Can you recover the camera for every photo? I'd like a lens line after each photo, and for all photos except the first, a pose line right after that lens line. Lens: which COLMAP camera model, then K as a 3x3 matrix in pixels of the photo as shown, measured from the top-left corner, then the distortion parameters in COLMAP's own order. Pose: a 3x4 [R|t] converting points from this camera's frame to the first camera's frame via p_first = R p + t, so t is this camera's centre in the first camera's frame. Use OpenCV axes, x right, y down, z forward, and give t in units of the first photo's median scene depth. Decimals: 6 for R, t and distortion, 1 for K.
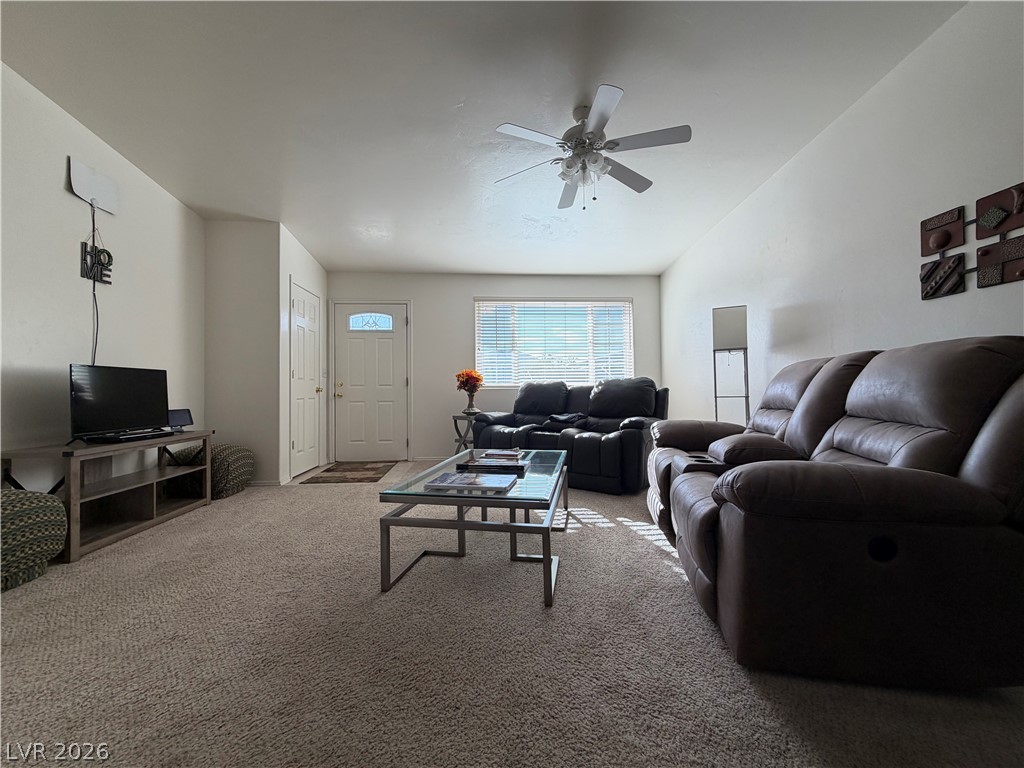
lens RADIAL K [[407.1, 0, 506.3], [0, 407.1, 383.8], [0, 0, 1]] dist [0.001723, -0.000617]
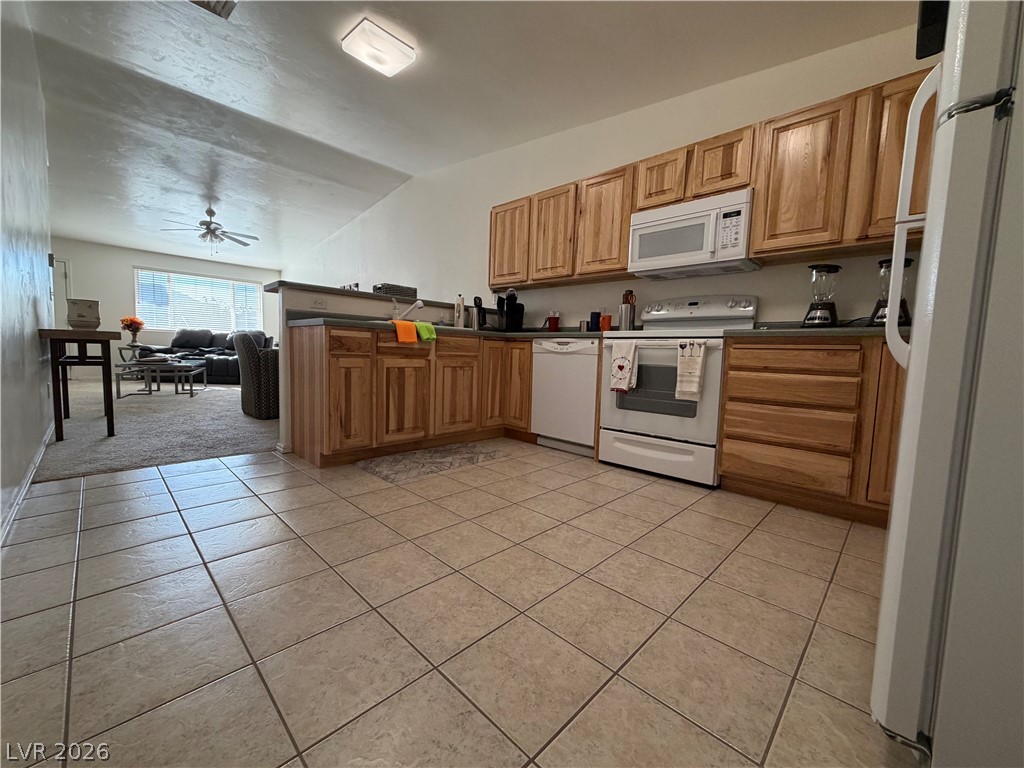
lens RADIAL K [[407.1, 0, 508.6], [0, 407.1, 388.4], [0, 0, 1]] dist [0.001723, -0.000617]
pose [[0.748360, -0.019657, 0.663002, -0.064618], [-0.054105, 0.994421, 0.090553, 0.019409], [-0.661083, -0.103638, 0.743121, -1.276161]]
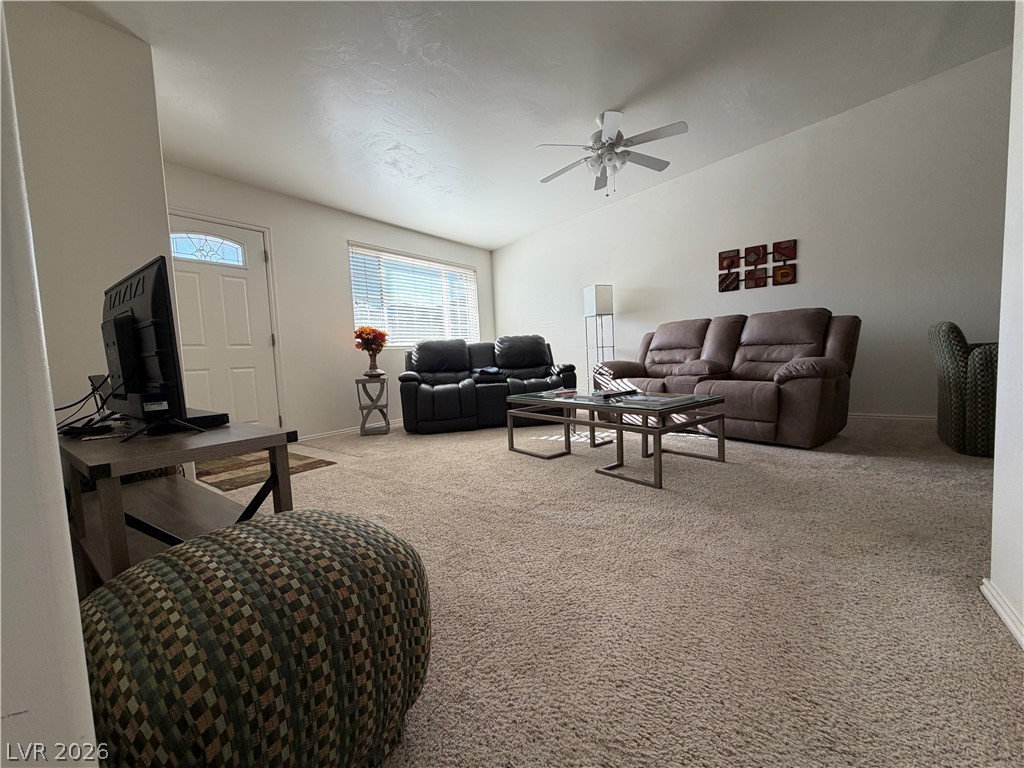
lens RADIAL K [[407.1, 0, 507.3], [0, 407.1, 384.7], [0, 0, 1]] dist [0.001723, -0.000617]
pose [[0.658016, -0.073596, 0.749399, -0.672780], [0.026715, 0.996867, 0.074442, 0.041156], [-0.752530, -0.028963, 0.657921, 0.244091]]
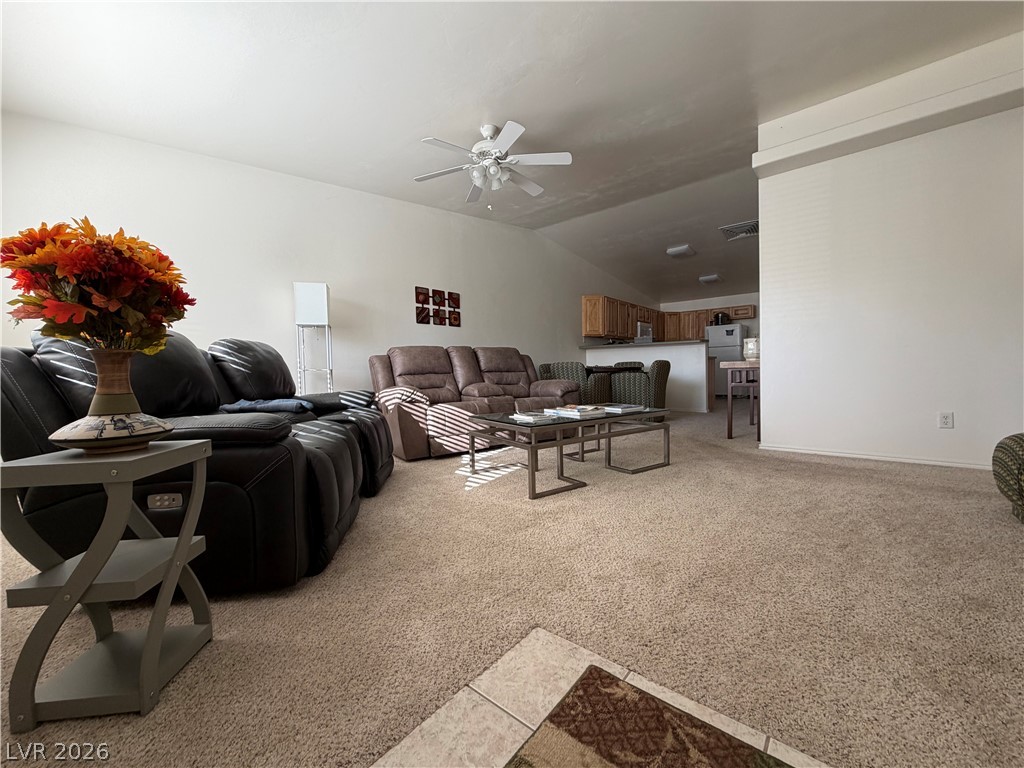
lens RADIAL K [[407.1, 0, 509.9], [0, 407.1, 383.8], [0, 0, 1]] dist [0.001723, -0.000617]
pose [[-0.706496, 0.007520, 0.707677, -0.470112], [0.023898, 0.999627, 0.013235, 0.055242], [-0.707313, 0.026262, -0.706412, 1.197747]]
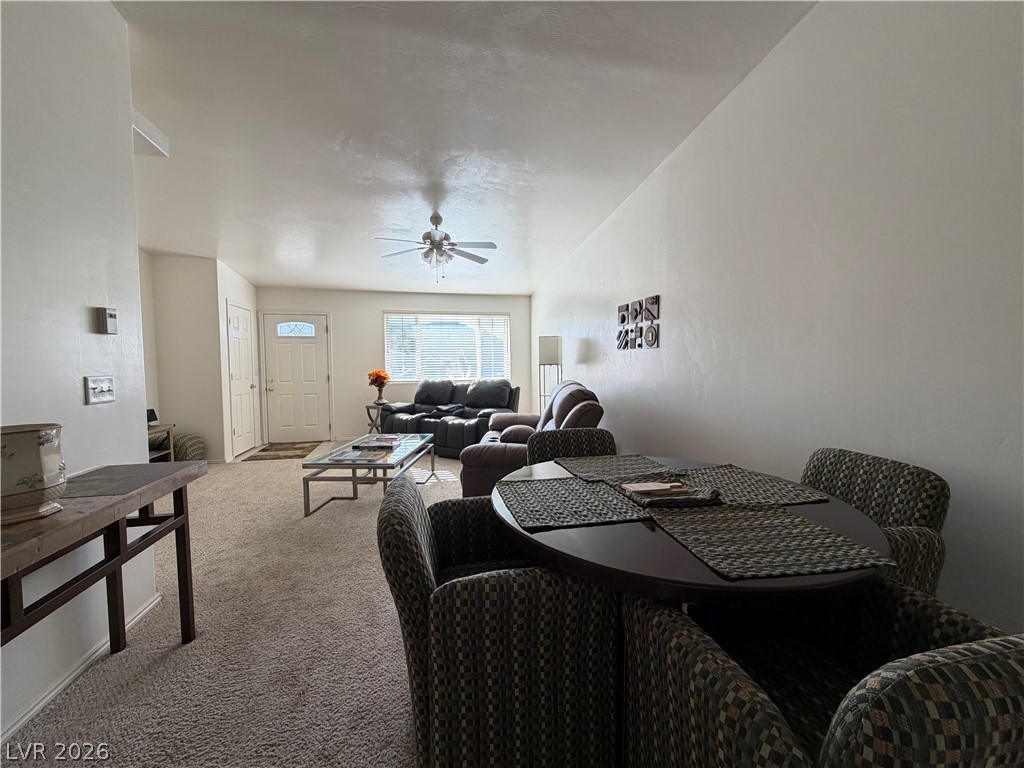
lens RADIAL K [[407.1, 0, 506.5], [0, 407.1, 384.9], [0, 0, 1]] dist [0.001723, -0.000617]
pose [[0.988996, -0.003501, 0.147901, 0.142871], [-0.006604, 0.997679, 0.067775, -0.093365], [-0.147795, -0.068006, 0.986677, -0.400326]]
